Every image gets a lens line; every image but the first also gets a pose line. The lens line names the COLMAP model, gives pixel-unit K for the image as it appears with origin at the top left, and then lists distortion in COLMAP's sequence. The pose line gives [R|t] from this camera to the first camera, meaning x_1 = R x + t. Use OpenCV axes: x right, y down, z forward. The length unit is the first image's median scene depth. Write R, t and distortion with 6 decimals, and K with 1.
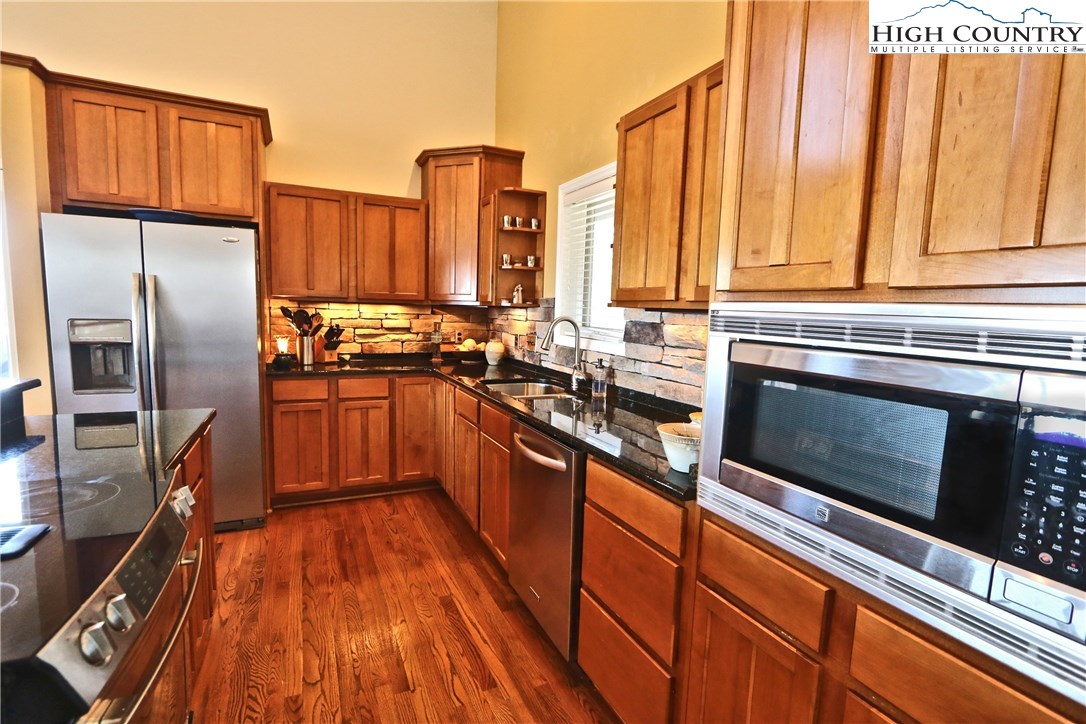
lens RADIAL K [[498.8, 0, 545.8], [0, 498.8, 363.1], [0, 0, 1]] dist [-0.014926, 0.002113]
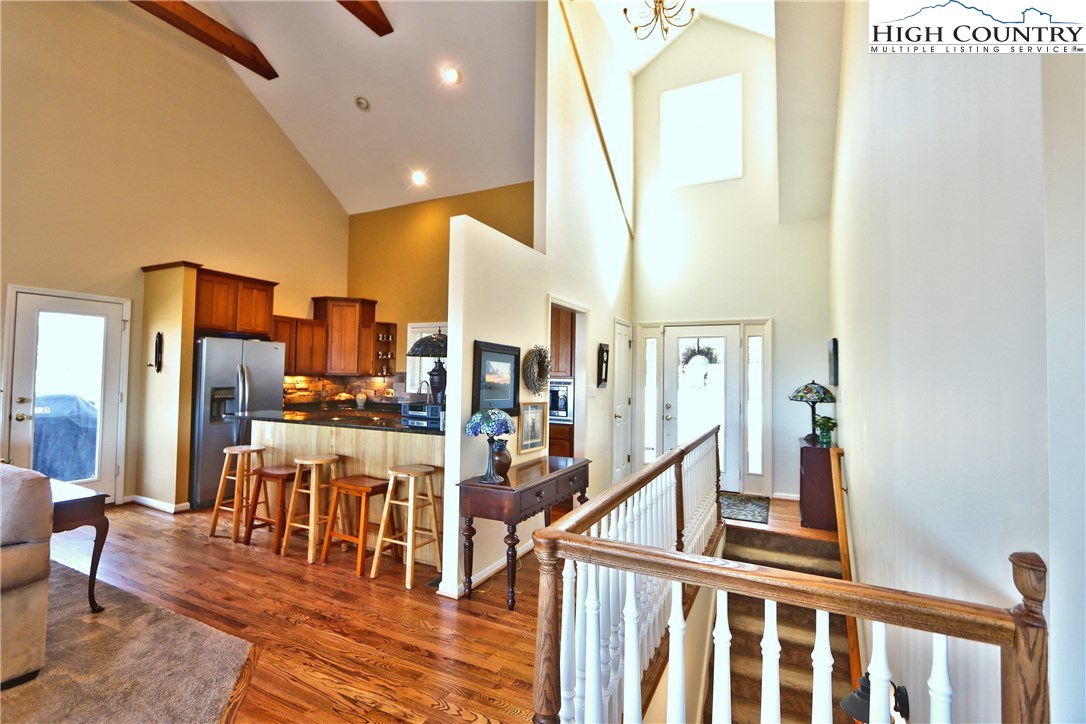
lens RADIAL K [[498.8, 0, 524.1], [0, 498.8, 362.6], [0, 0, 1]] dist [-0.014926, 0.002113]
pose [[0.797052, -0.002702, 0.603904, -0.876451], [0.072412, 0.993203, -0.091127, 0.067916], [-0.599553, 0.116363, 0.791831, -1.063683]]
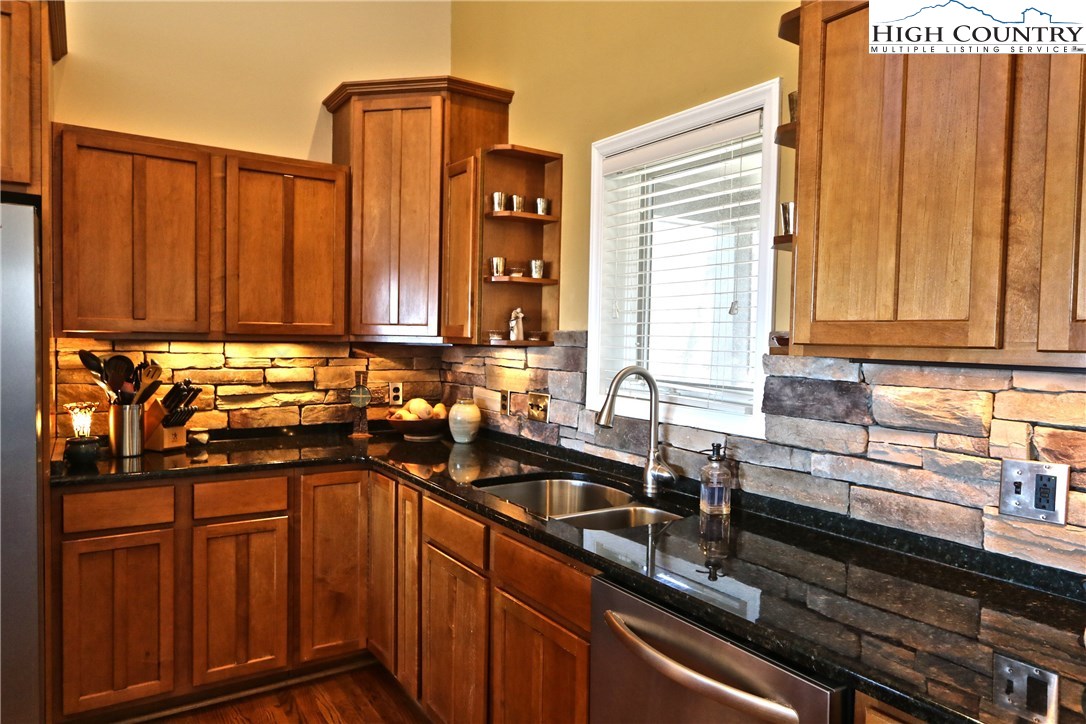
lens RADIAL K [[685.0, 0, 541.4], [0, 685.0, 363.1], [0, 0, 1]] dist [-0.007168, 0.004653]
pose [[0.991213, -0.016941, 0.131185, -0.134391], [0.025638, 0.997563, -0.064893, -0.039787], [-0.129766, 0.067687, 0.989232, 0.201120]]
